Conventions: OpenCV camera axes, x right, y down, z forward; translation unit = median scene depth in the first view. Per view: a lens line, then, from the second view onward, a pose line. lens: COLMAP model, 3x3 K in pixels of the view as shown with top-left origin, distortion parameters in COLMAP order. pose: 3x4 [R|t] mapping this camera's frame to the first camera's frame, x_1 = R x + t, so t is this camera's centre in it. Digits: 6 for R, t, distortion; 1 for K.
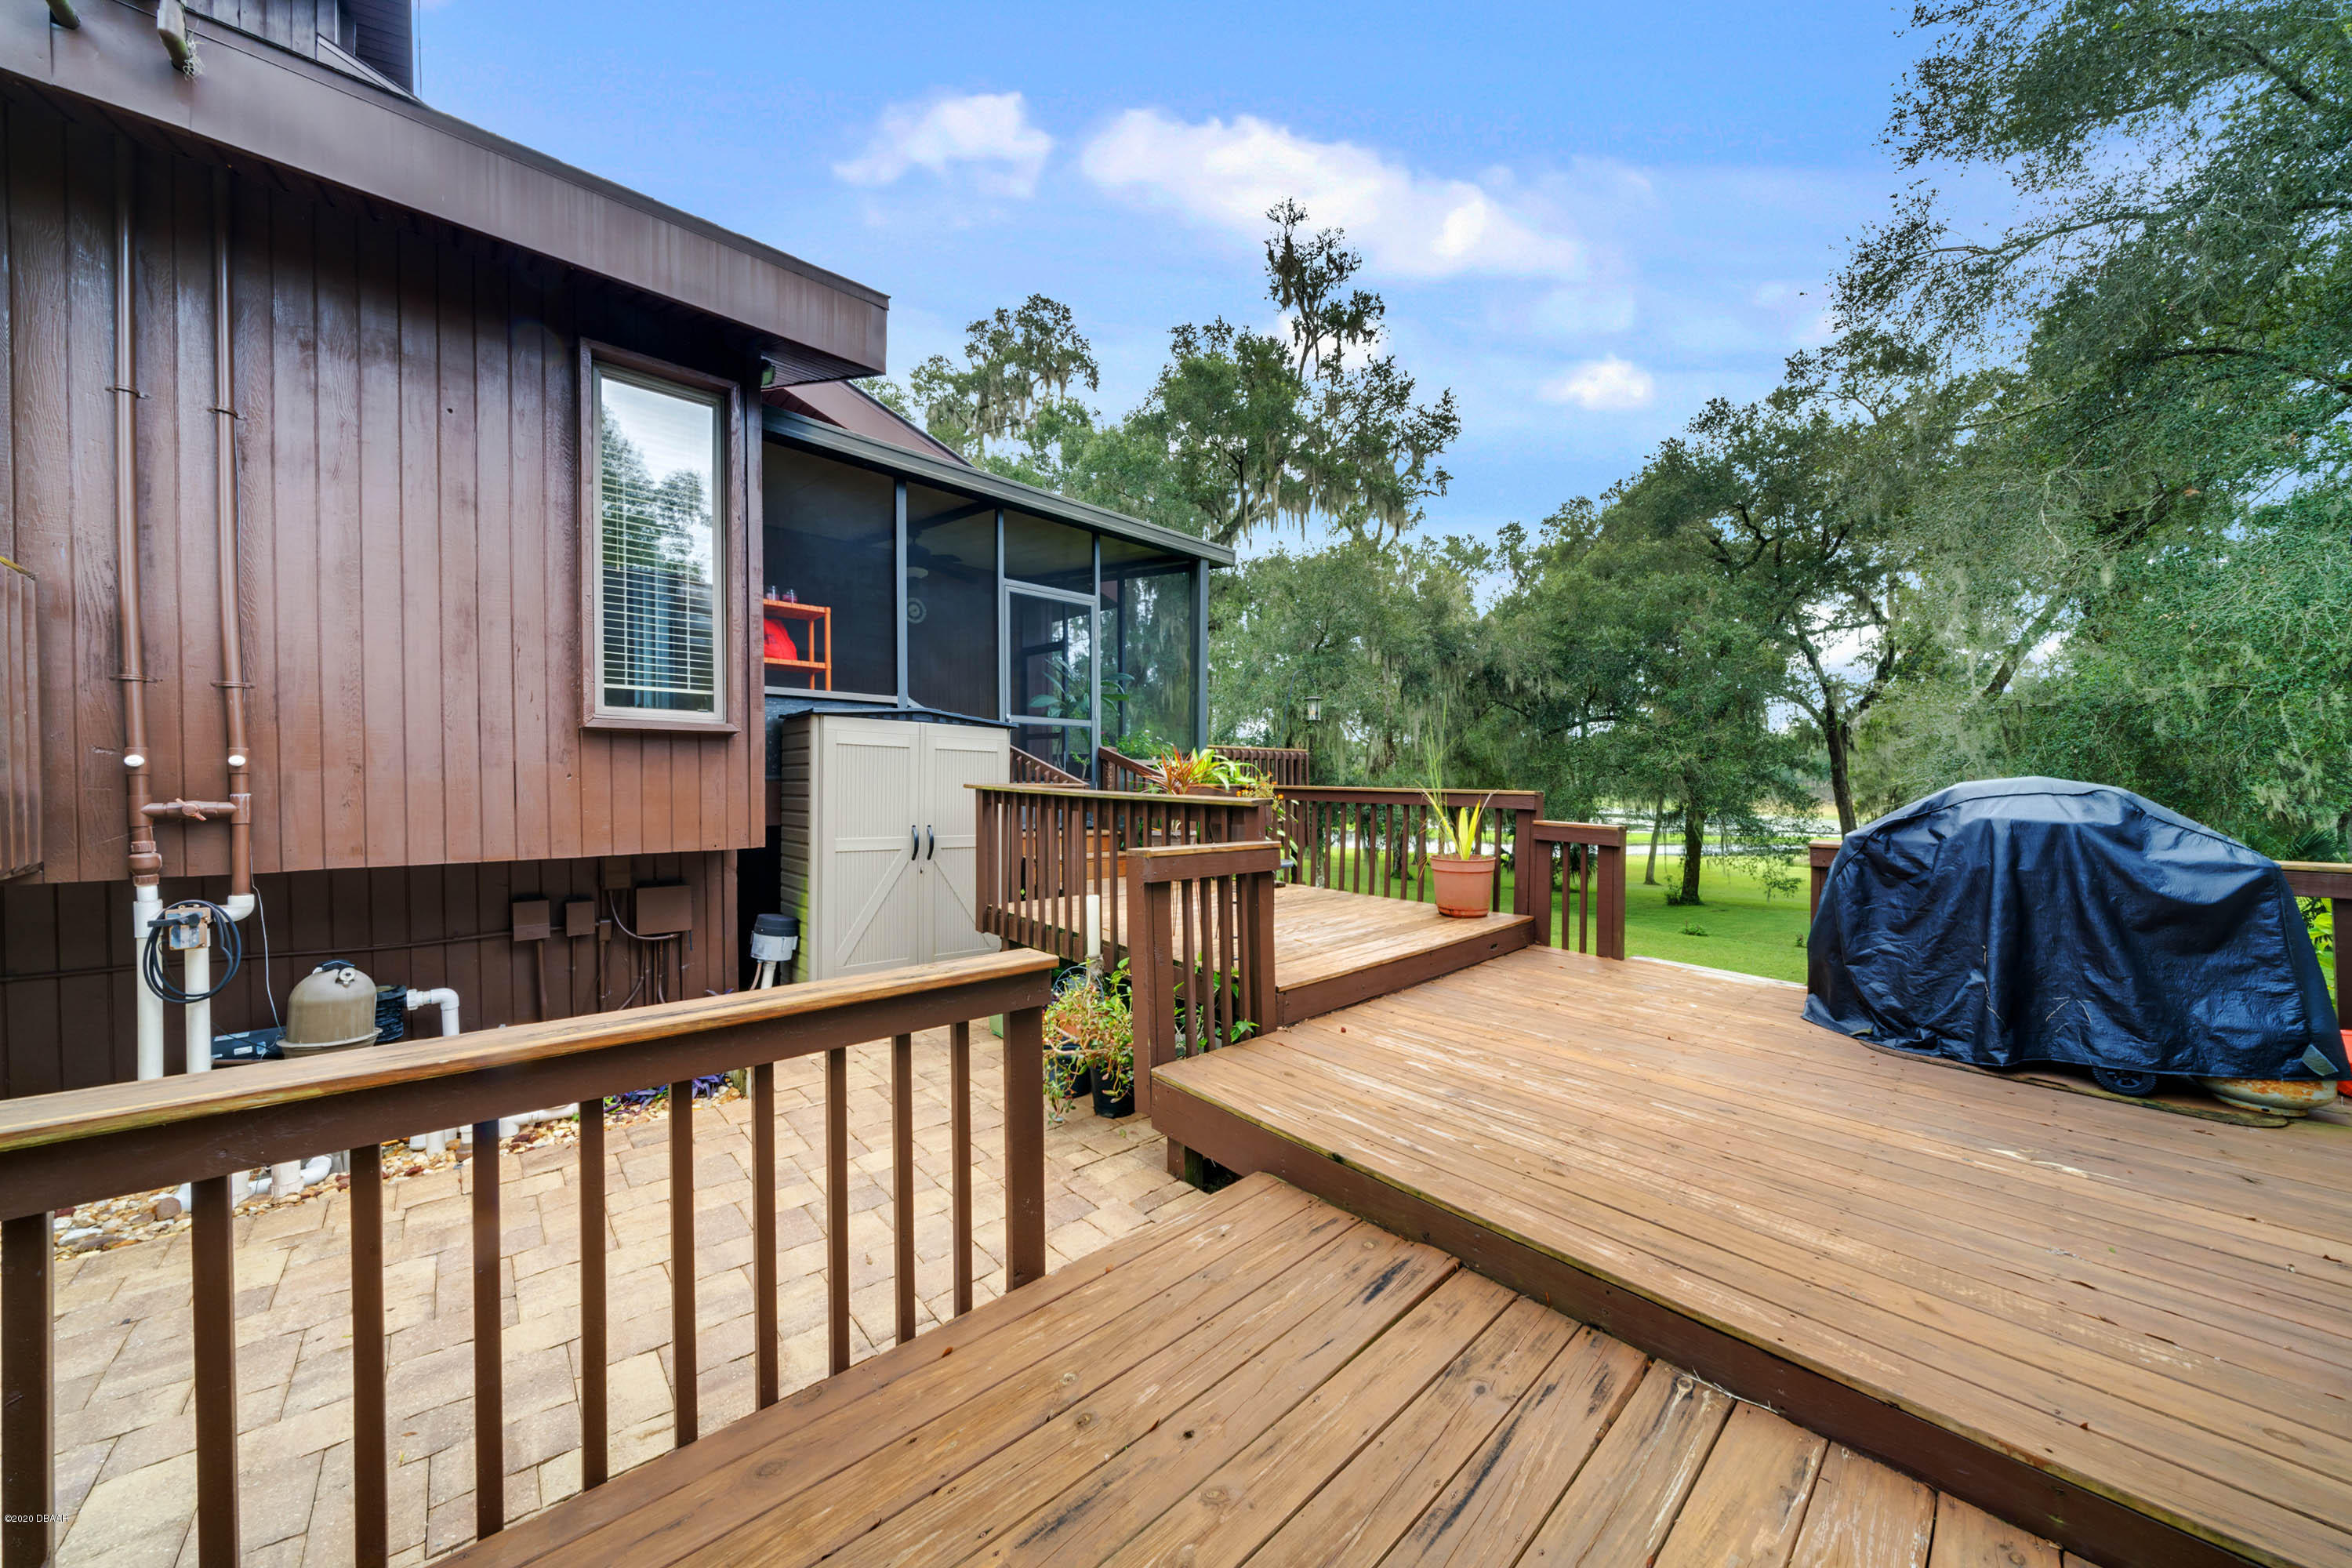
lens RADIAL K [[808.6, 0, 1182.0], [0, 808.6, 792.0], [0, 0, 1]] dist [-0.000199, 0.000030]
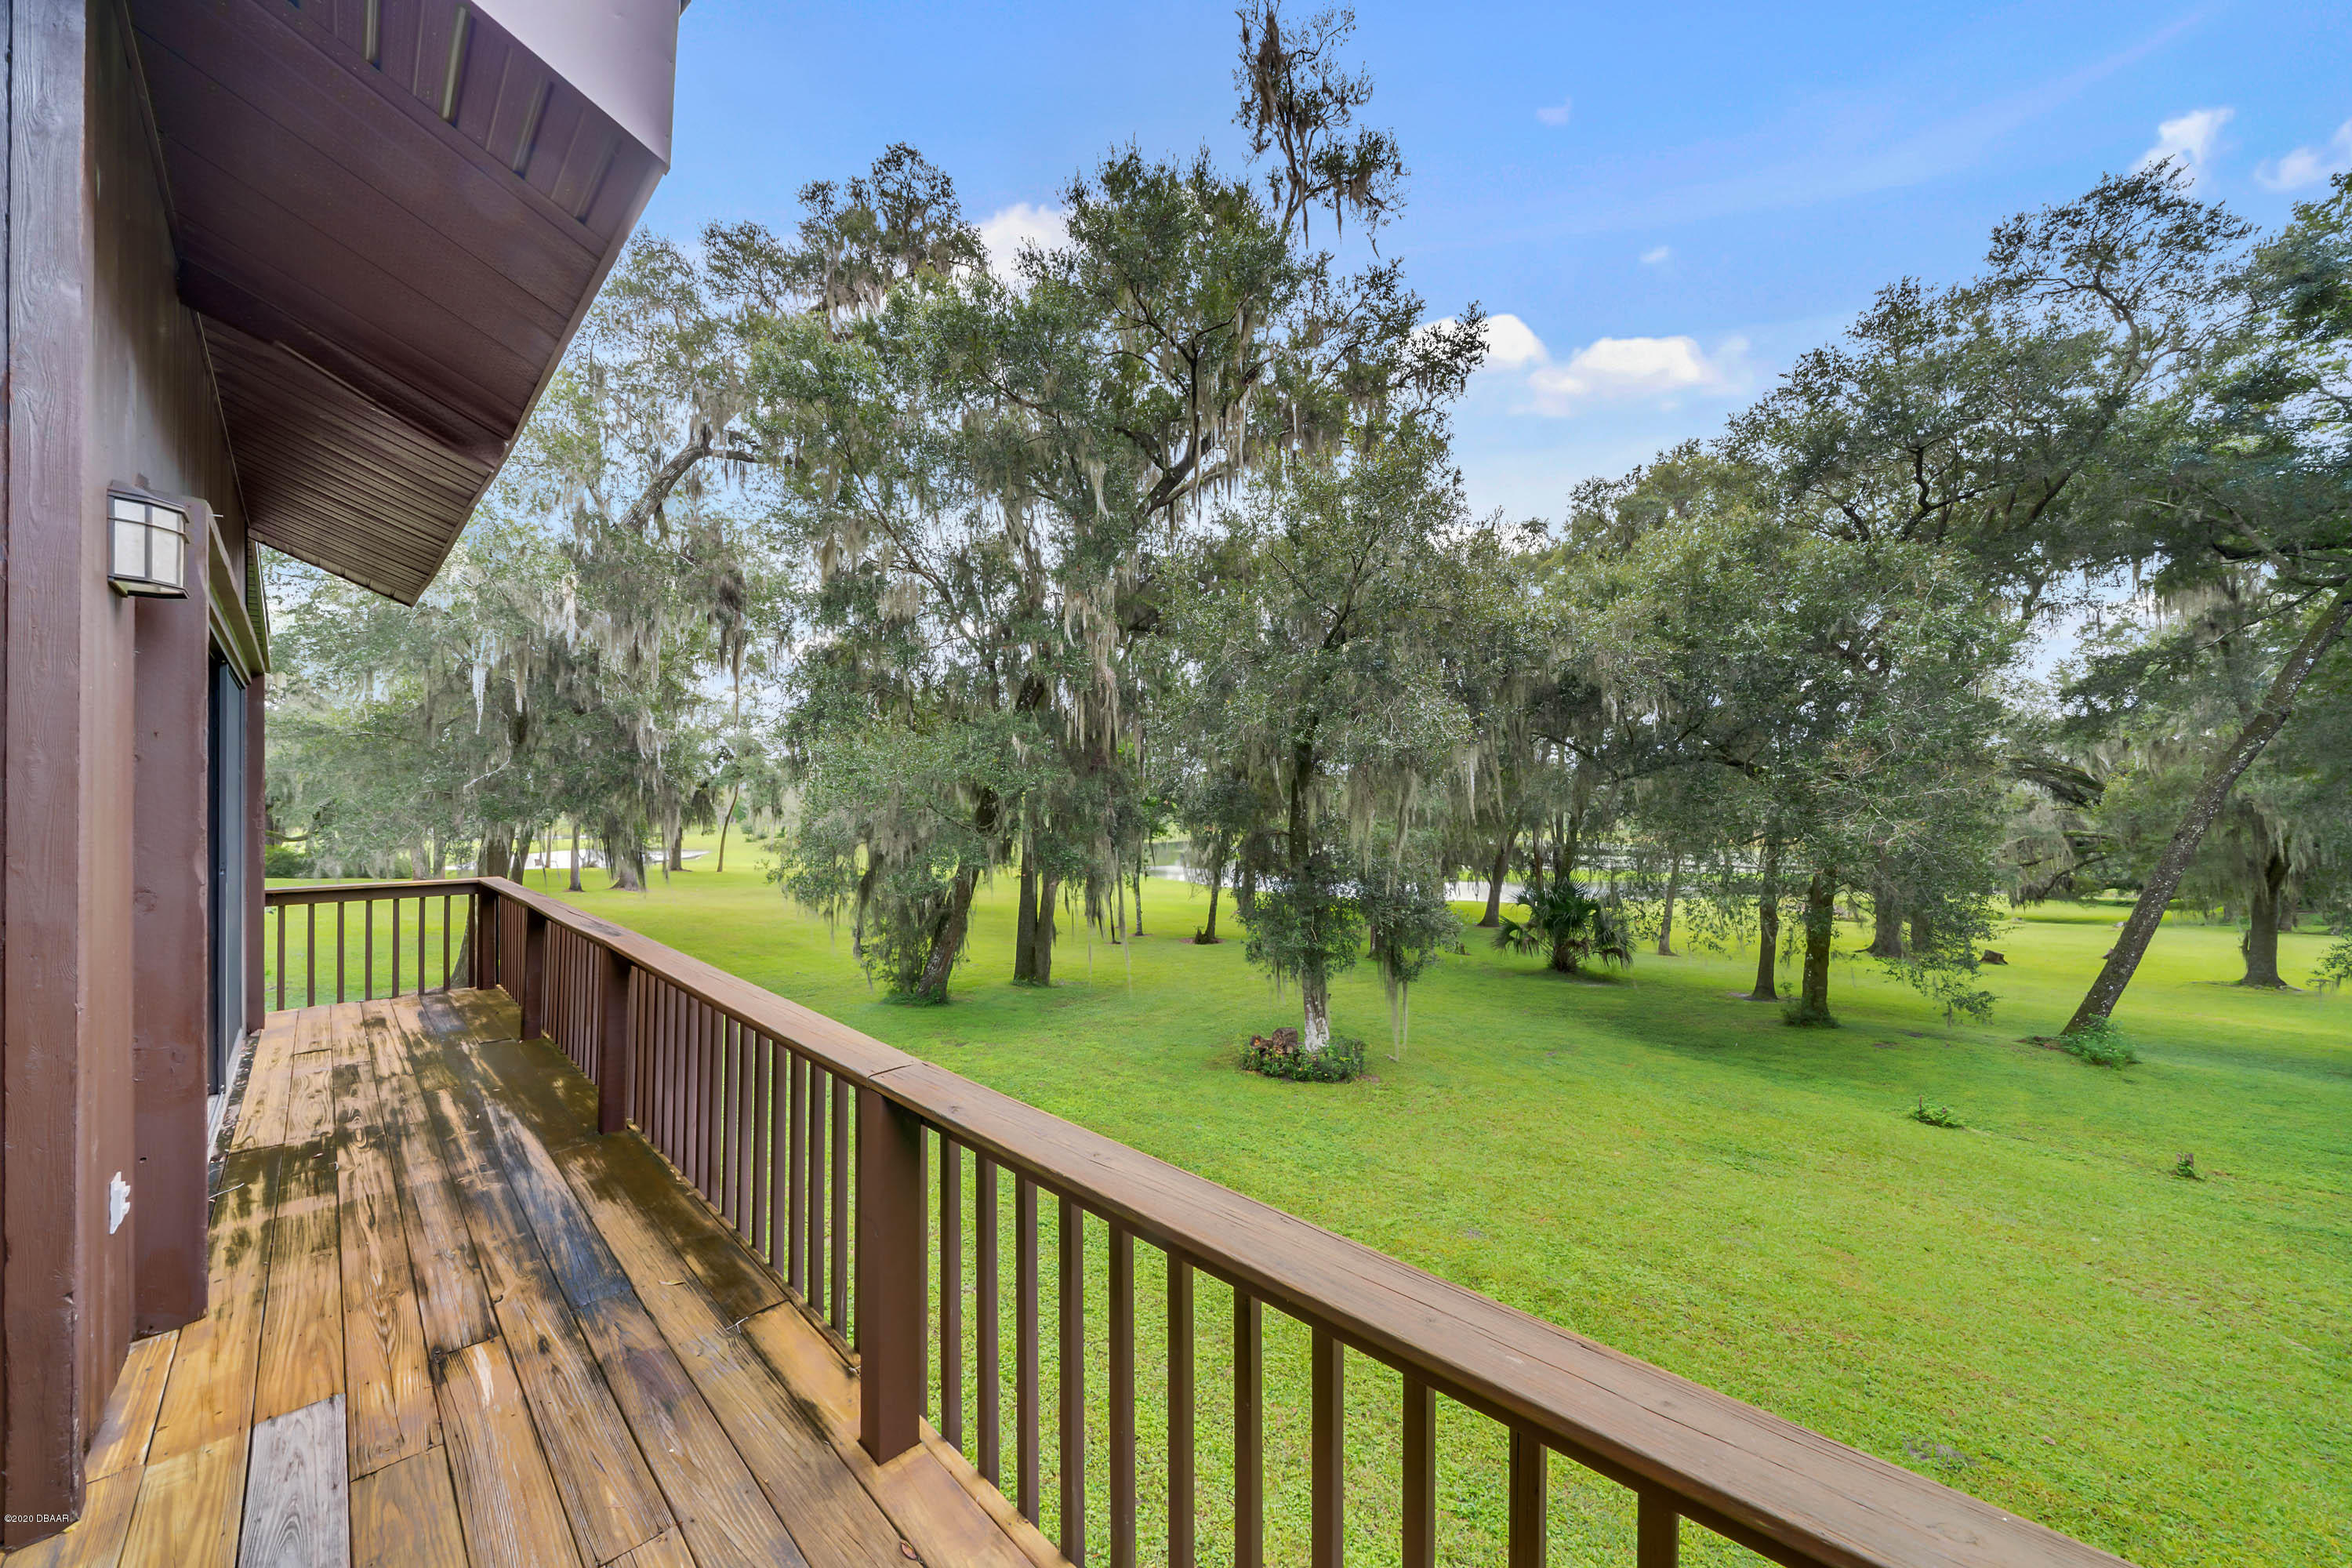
lens RADIAL K [[808.6, 0, 1182.0], [0, 808.6, 792.0], [0, 0, 1]] dist [-0.000199, 0.000030]
pose [[0.996891, 0.000251, 0.078797, 0.009424], [0.001860, 0.999641, -0.026711, -0.044232], [-0.078775, 0.026775, 0.996533, 0.343578]]
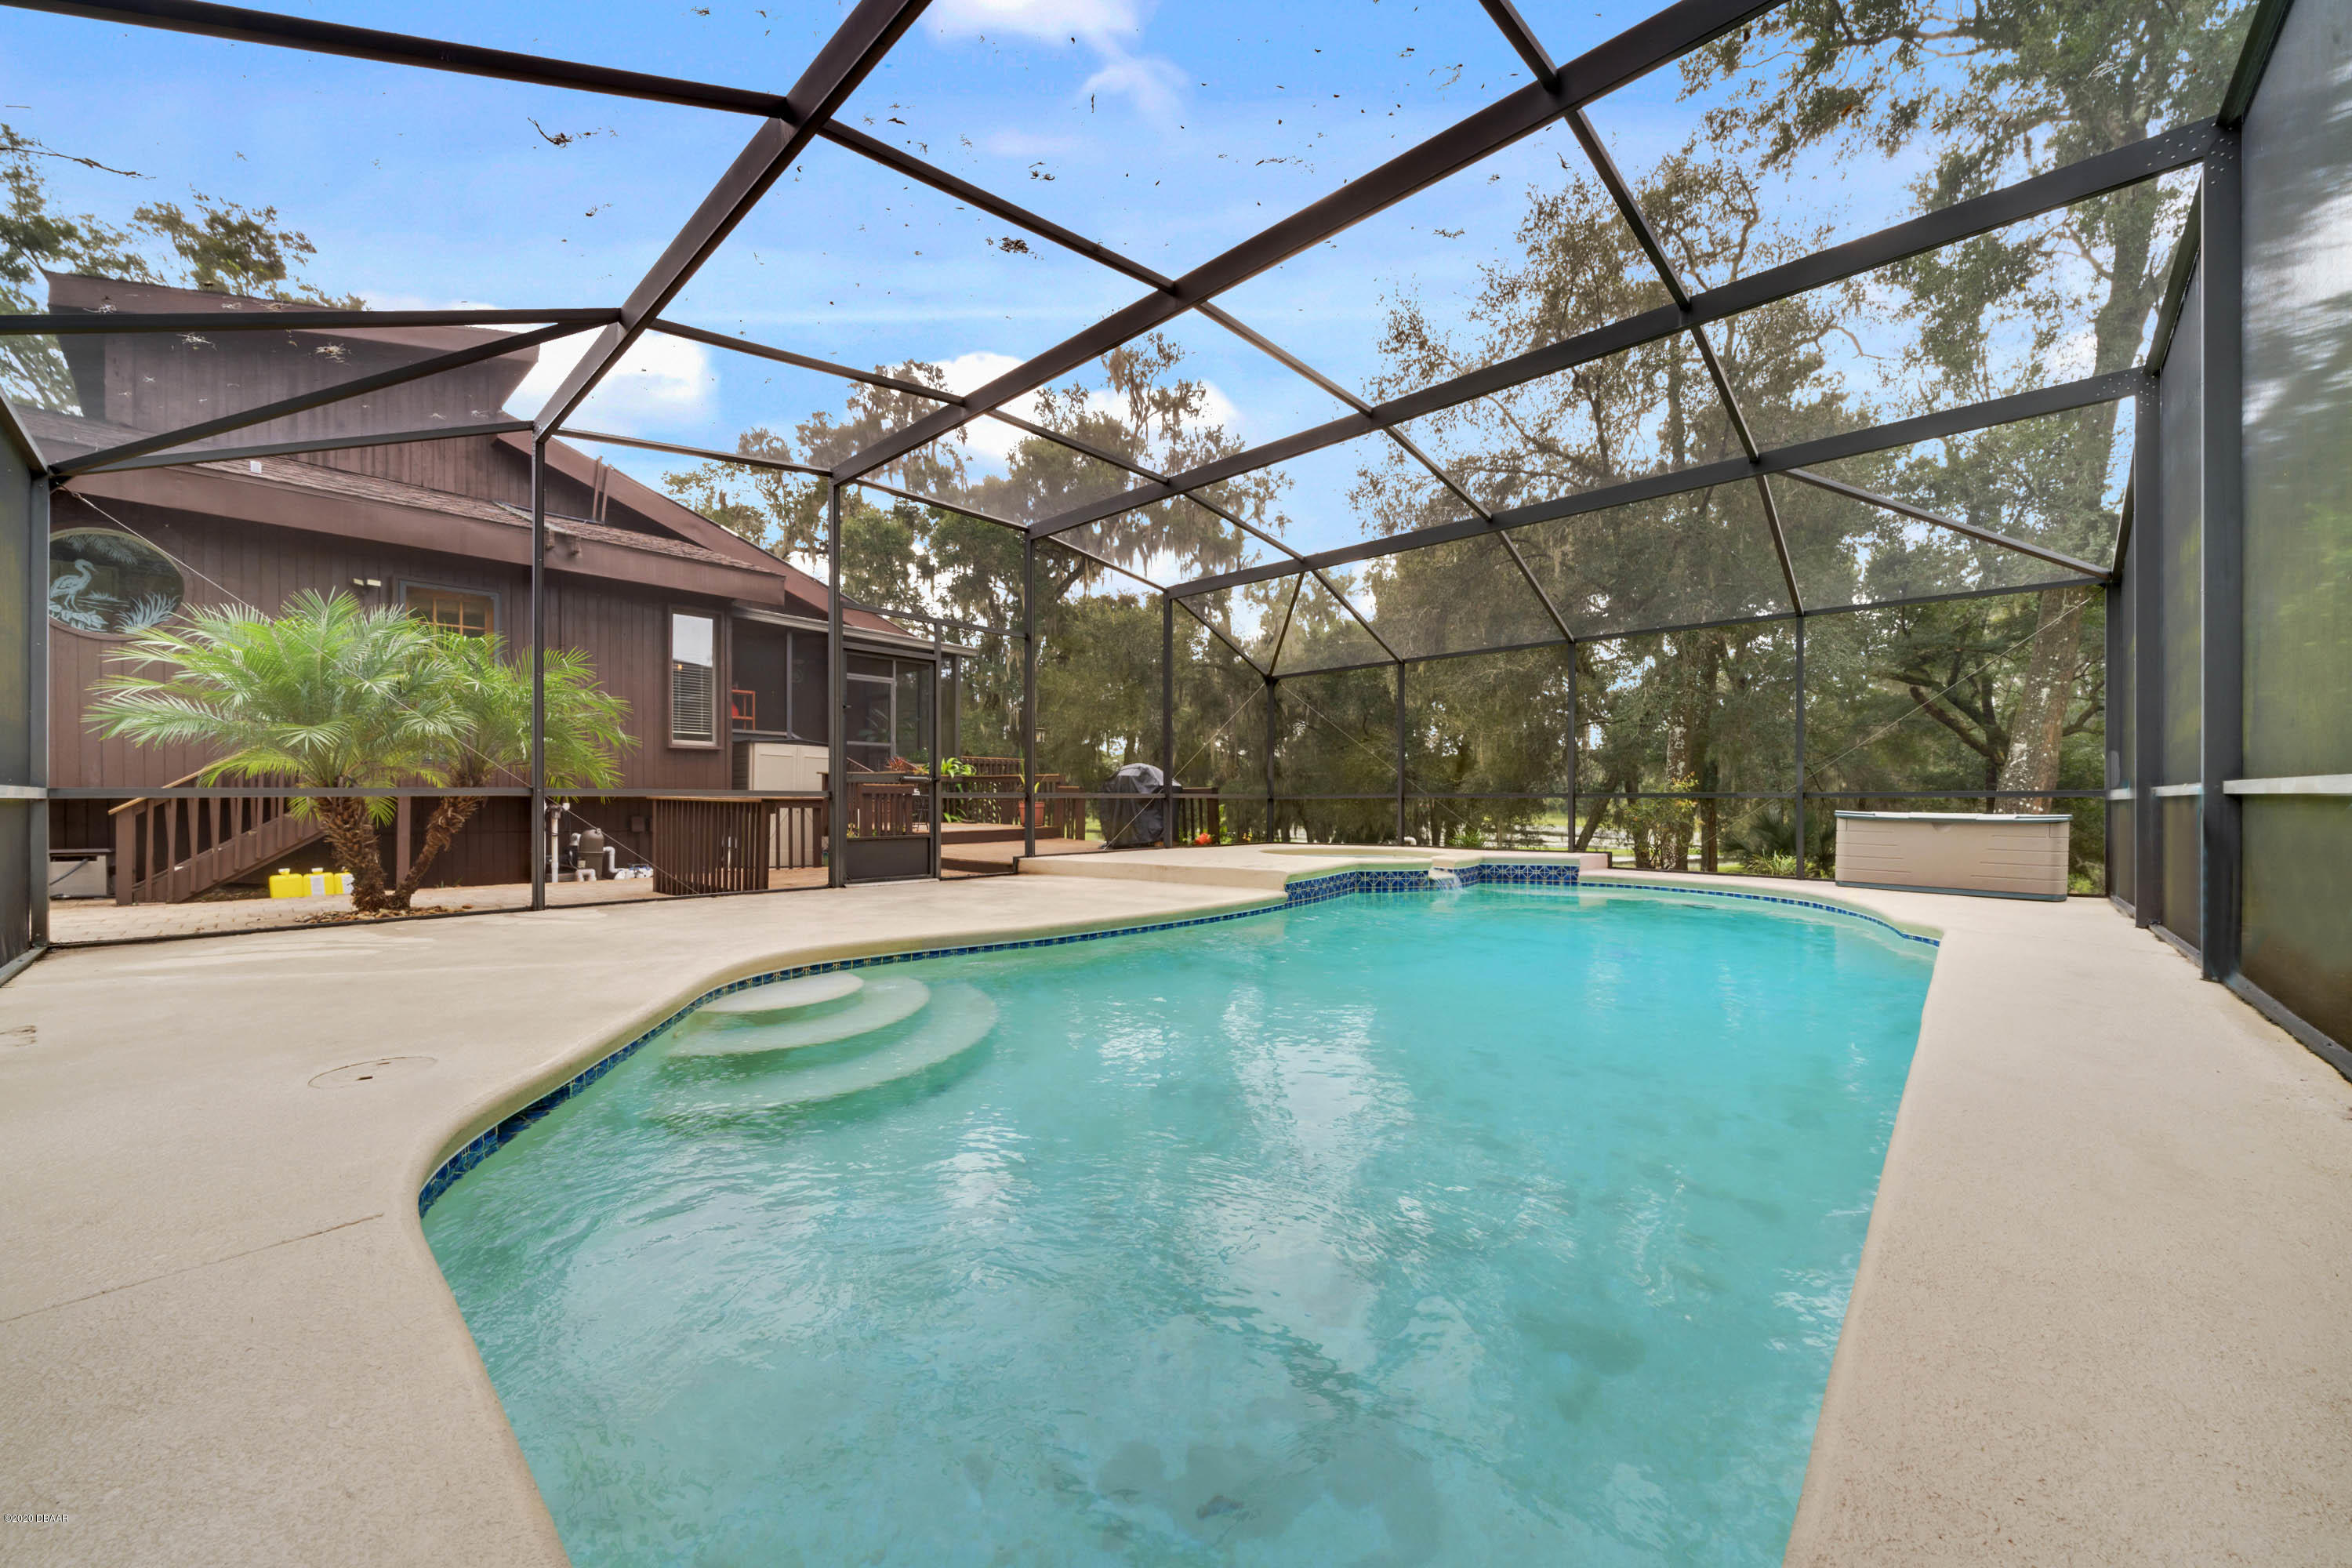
lens RADIAL K [[877.8, 0, 1167.3], [0, 877.8, 797.7], [0, 0, 1]] dist [-0.000279, 0.000055]
pose [[0.997016, -0.000993, 0.077185, 0.095436], [0.002087, 0.999899, -0.014083, 0.018165], [-0.077164, 0.014202, 0.996917, -0.281533]]
